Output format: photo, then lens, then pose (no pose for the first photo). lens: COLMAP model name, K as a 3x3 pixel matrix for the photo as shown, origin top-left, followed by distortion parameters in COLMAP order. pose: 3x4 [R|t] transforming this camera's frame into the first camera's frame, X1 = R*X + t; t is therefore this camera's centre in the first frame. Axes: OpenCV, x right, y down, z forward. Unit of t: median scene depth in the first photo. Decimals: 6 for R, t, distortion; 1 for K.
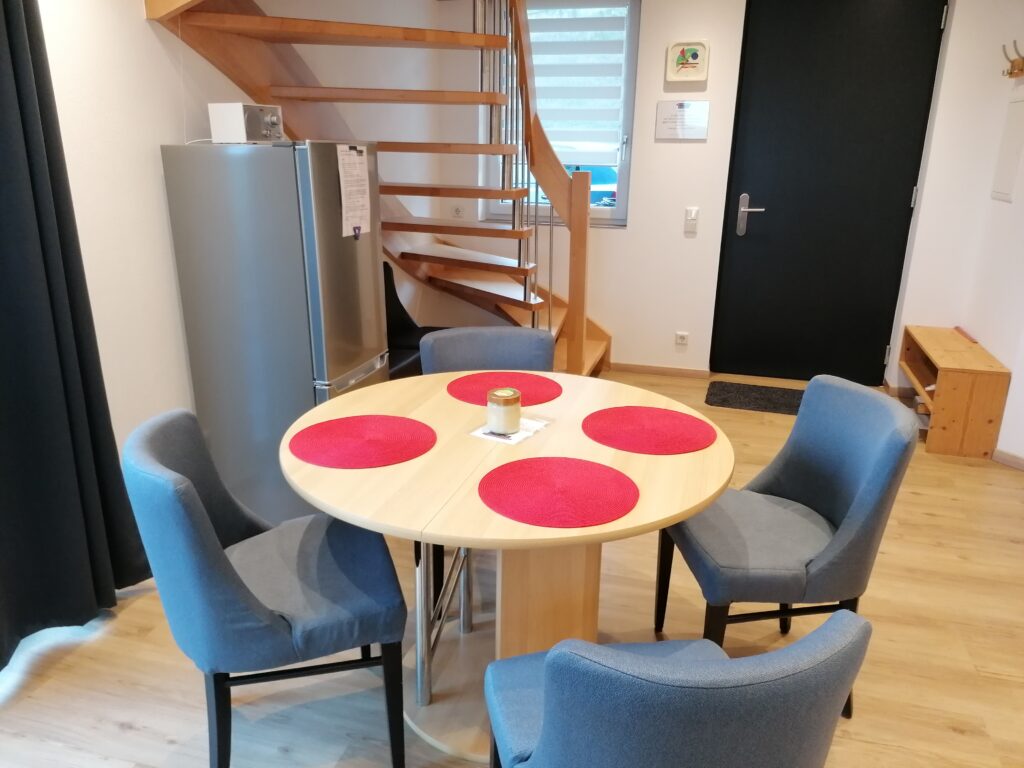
lens RADIAL K [[775.0, 0, 508.5], [0, 775.0, 380.7], [0, 0, 1]] dist [0.095558, -0.117417]
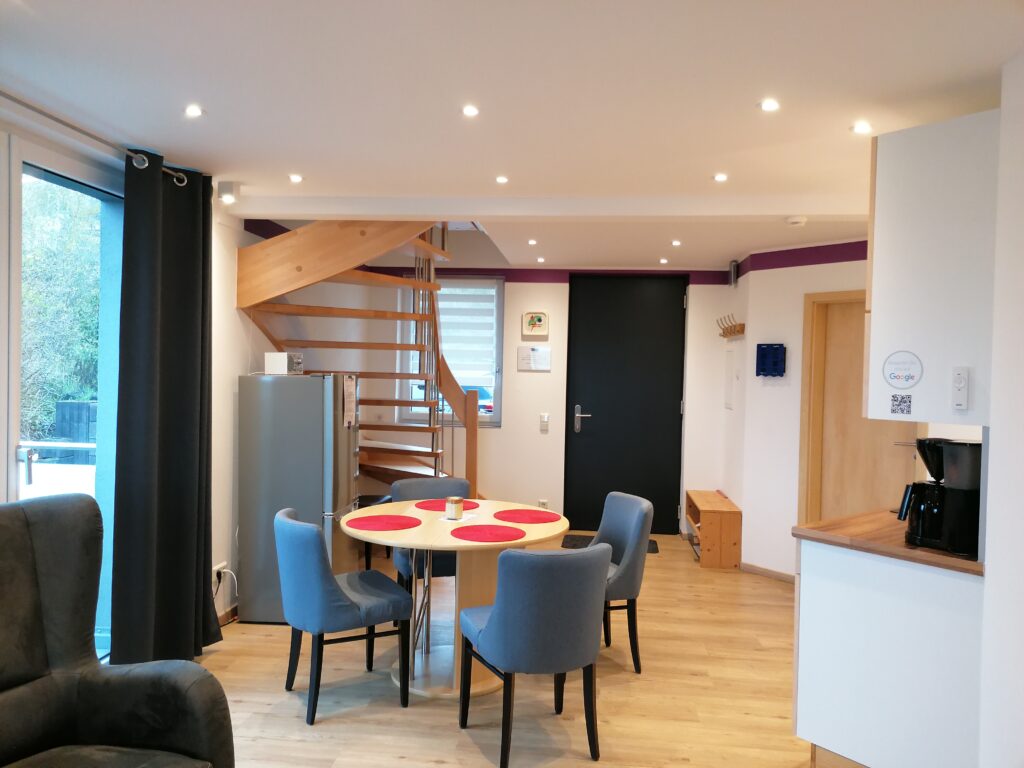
lens RADIAL K [[775.0, 0, 508.5], [0, 775.0, 380.7], [0, 0, 1]] dist [0.095558, -0.117417]
pose [[0.984645, 0.002742, 0.174547, -0.101557], [0.044884, 0.962285, -0.268316, 0.124994], [-0.168700, 0.272031, 0.947386, -0.455219]]
